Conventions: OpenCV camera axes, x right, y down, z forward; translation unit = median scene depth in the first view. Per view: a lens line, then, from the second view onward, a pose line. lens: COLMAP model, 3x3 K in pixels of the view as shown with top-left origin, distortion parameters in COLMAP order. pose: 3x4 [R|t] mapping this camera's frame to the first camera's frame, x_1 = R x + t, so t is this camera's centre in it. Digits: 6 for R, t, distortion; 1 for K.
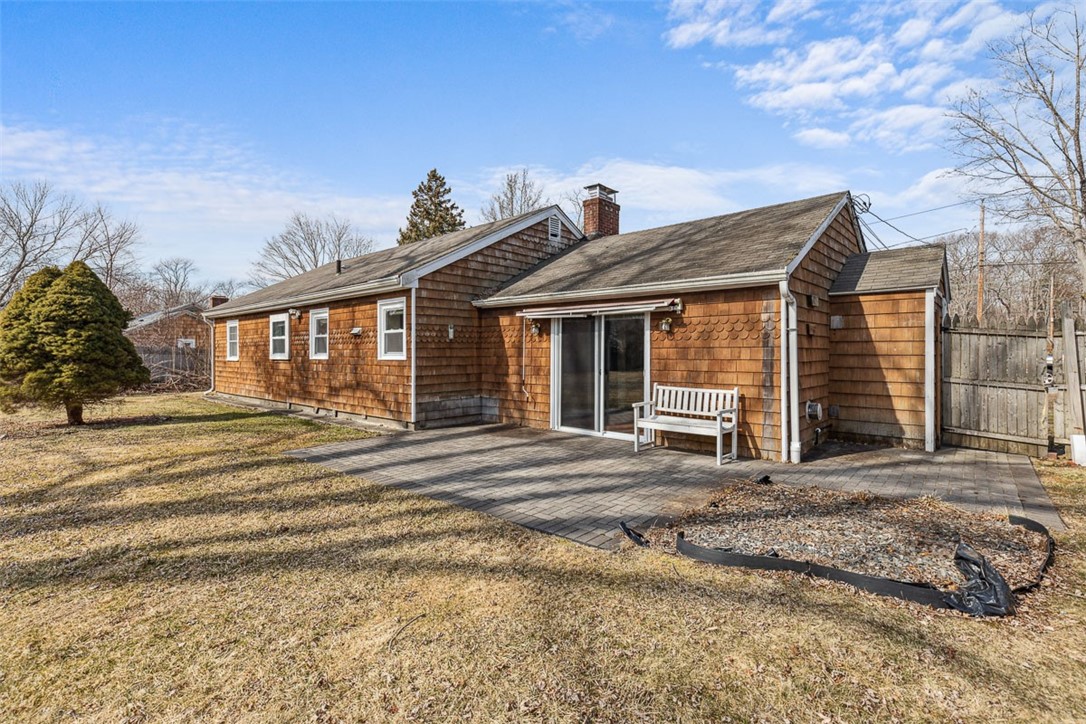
lens RADIAL K [[497.8, 0, 544.8], [0, 497.8, 357.1], [0, 0, 1]] dist [0.008653, 0.000199]
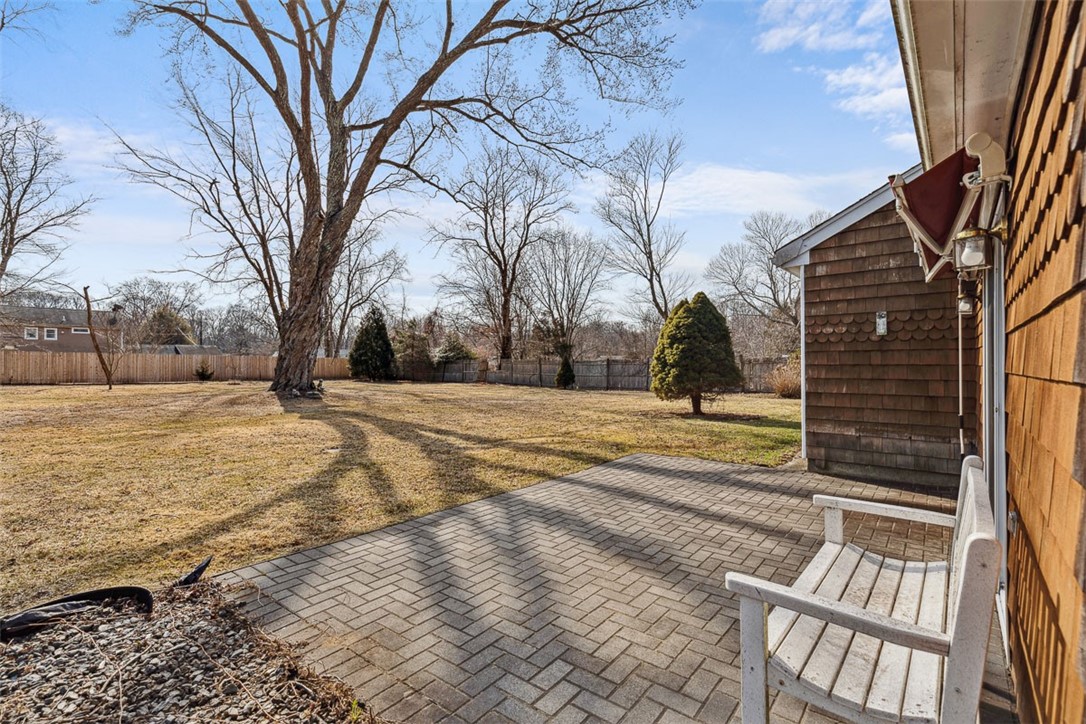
lens RADIAL K [[497.8, 0, 546.4], [0, 497.8, 363.6], [0, 0, 1]] dist [0.008653, 0.000199]
pose [[0.027679, 0.004148, -0.999608, 0.404309], [0.003653, 0.999984, 0.004251, -0.006315], [0.999610, -0.003769, 0.027663, 0.592631]]
